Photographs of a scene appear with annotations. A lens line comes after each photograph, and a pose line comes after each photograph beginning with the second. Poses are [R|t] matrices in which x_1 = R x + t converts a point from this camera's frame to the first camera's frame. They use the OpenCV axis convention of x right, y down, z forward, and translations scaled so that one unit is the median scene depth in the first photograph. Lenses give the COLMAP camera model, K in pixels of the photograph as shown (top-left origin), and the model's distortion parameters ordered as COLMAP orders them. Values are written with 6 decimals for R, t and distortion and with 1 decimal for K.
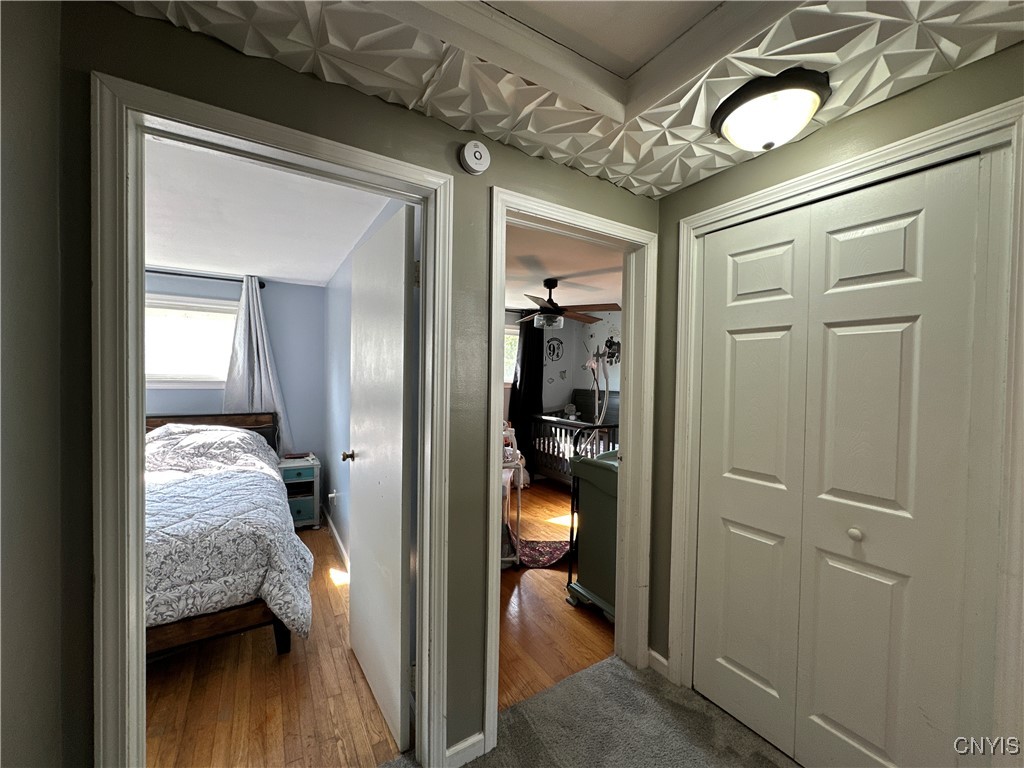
lens RADIAL K [[408.6, 0, 511.5], [0, 408.6, 383.3], [0, 0, 1]] dist [-0.002439, -0.000126]
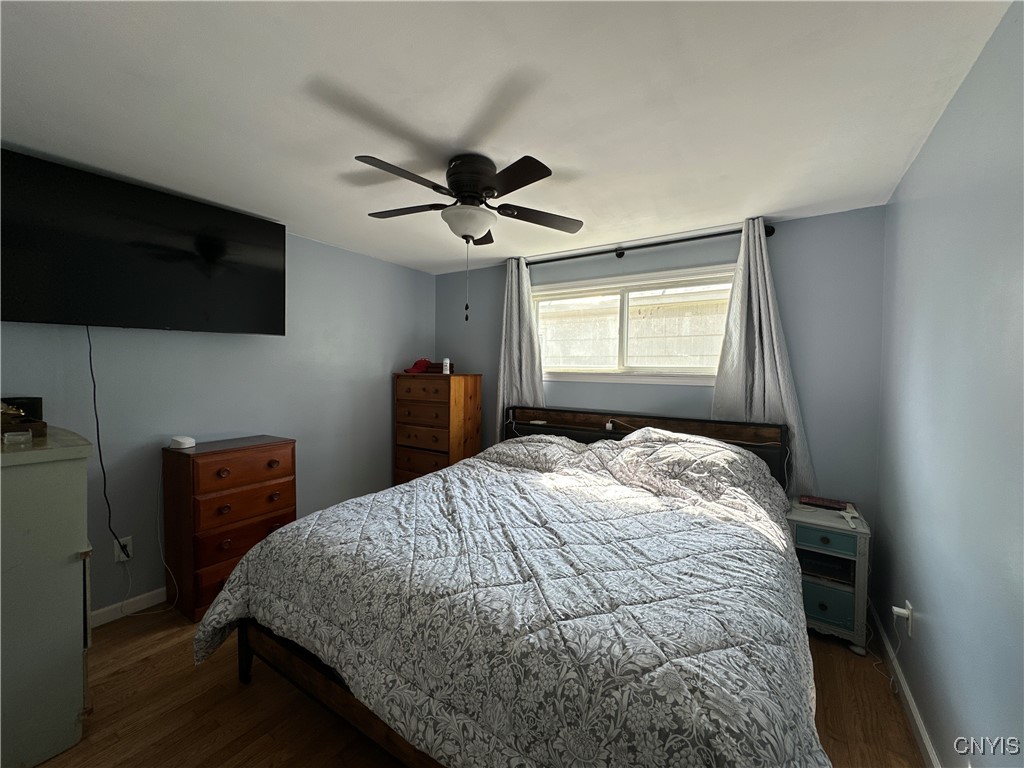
lens RADIAL K [[408.6, 0, 511.5], [0, 408.6, 383.3], [0, 0, 1]] dist [-0.002439, -0.000126]
pose [[0.429152, 0.015678, -0.903096, -0.219985], [-0.022180, 0.999731, 0.006815, 0.013155], [0.902960, 0.017106, 0.429384, 0.397409]]
